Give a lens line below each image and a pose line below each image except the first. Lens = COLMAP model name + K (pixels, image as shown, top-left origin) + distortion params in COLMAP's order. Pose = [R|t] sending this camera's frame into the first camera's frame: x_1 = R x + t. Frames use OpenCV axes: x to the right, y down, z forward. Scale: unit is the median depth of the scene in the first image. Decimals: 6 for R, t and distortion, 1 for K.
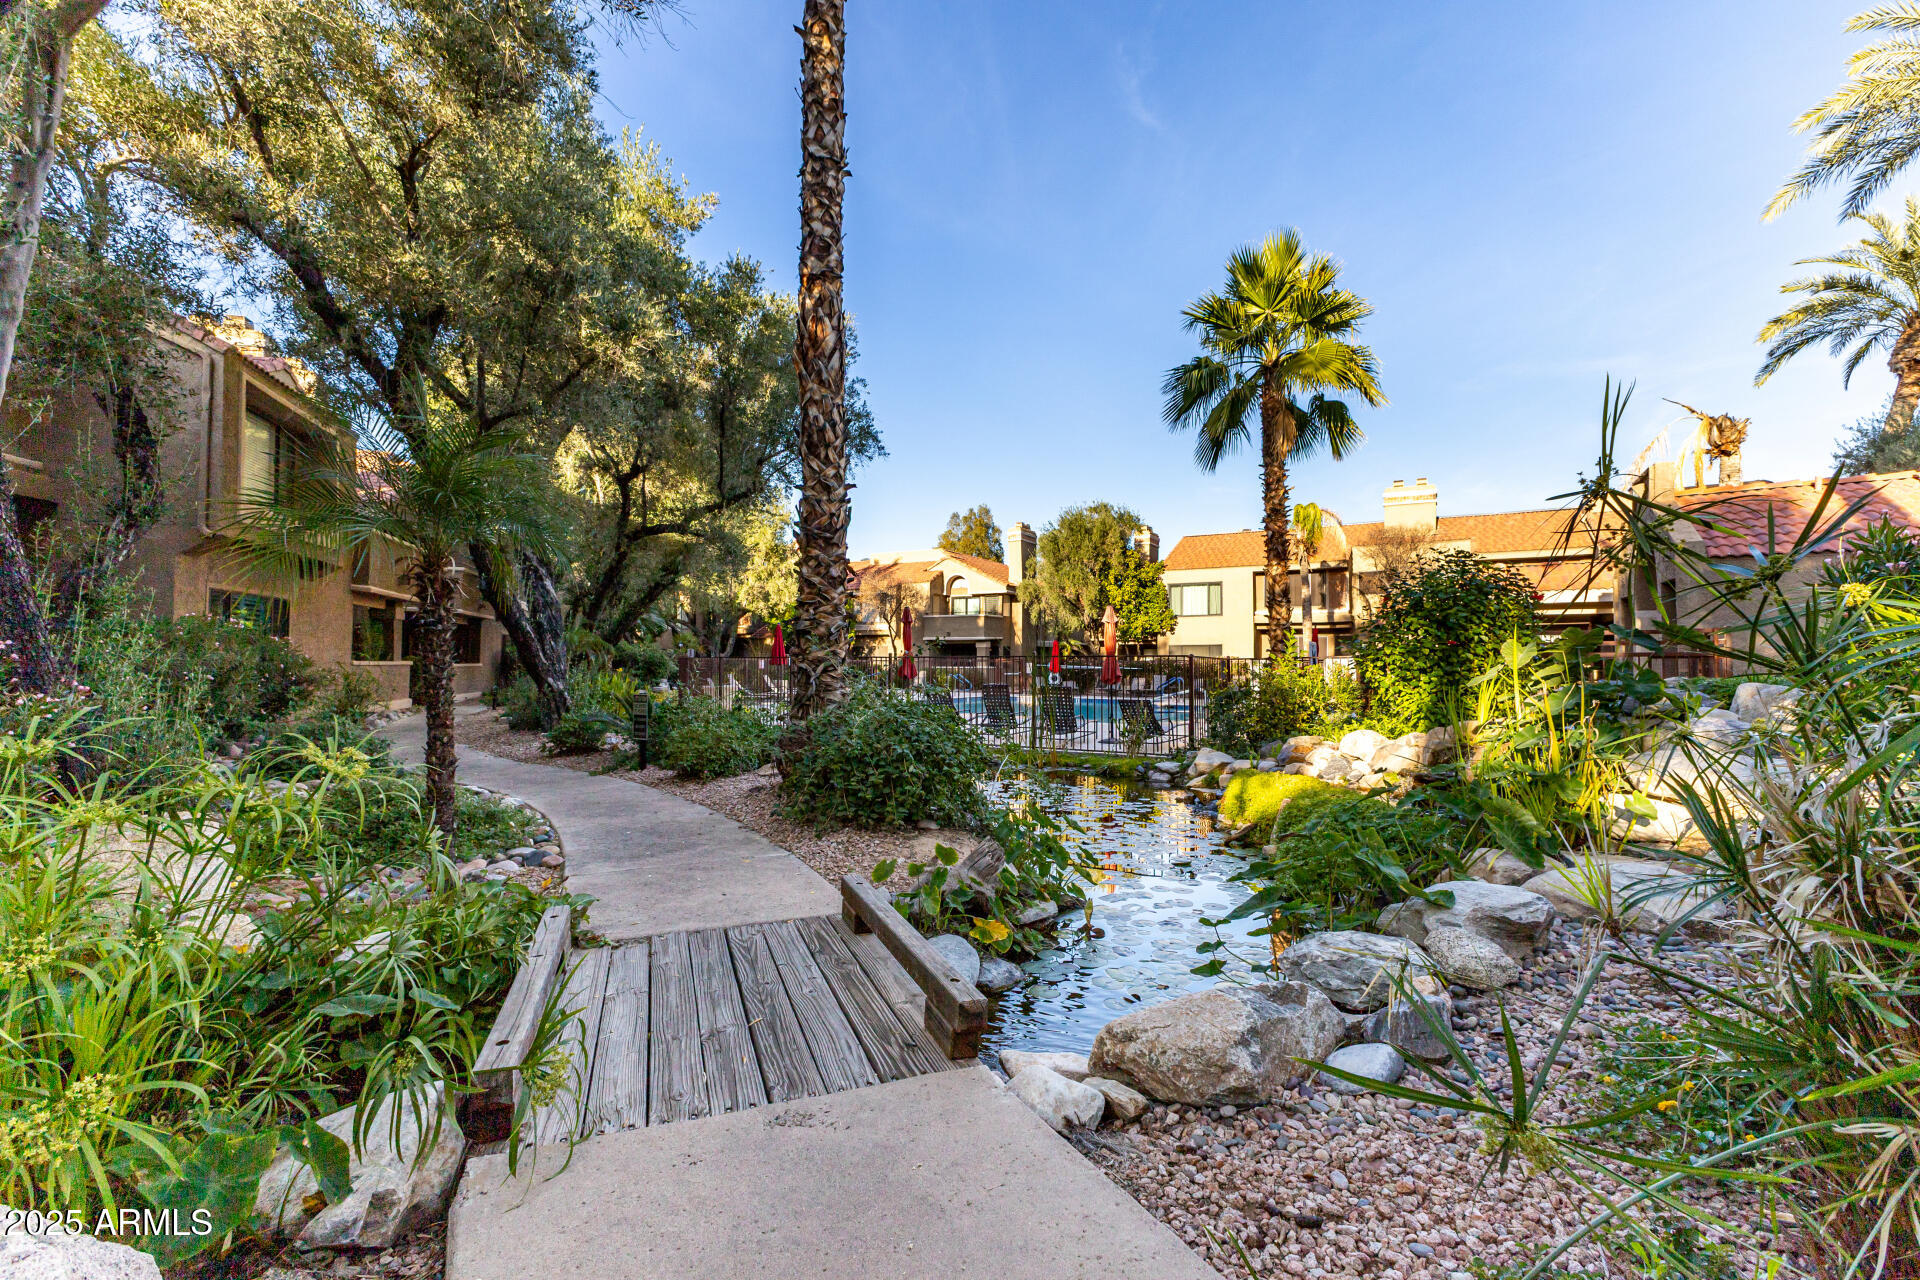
lens RADIAL K [[826.8, 0, 959.8], [0, 826.8, 635.7], [0, 0, 1]] dist [0.011097, -0.002584]
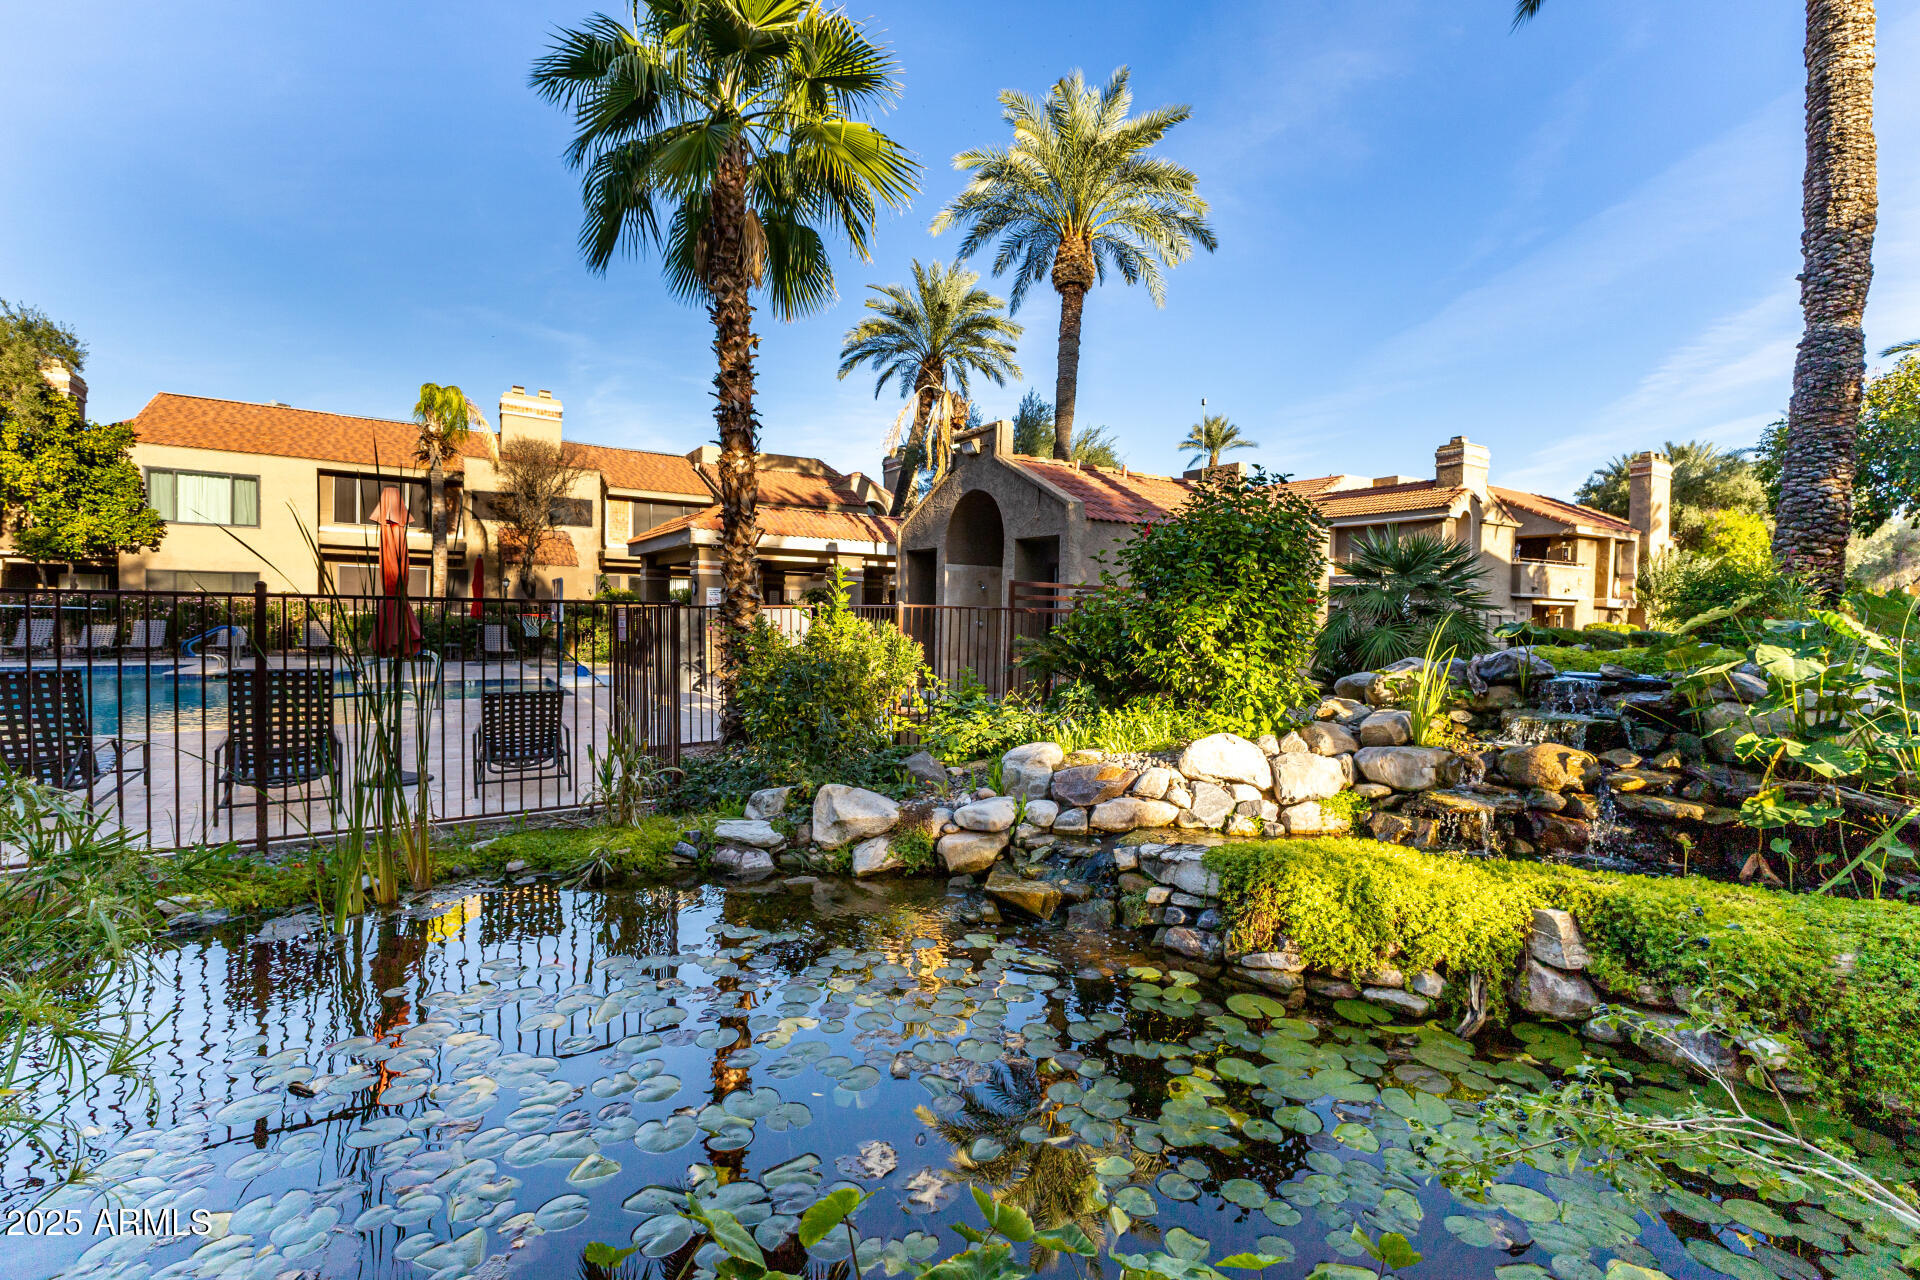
lens RADIAL K [[826.8, 0, 955.9], [0, 826.8, 627.7], [0, 0, 1]] dist [0.011097, -0.002584]
pose [[0.435026, -0.013275, 0.900320, -0.036993], [-0.047787, 0.998142, 0.037807, 0.003084], [-0.899149, -0.059471, 0.433583, 0.204224]]
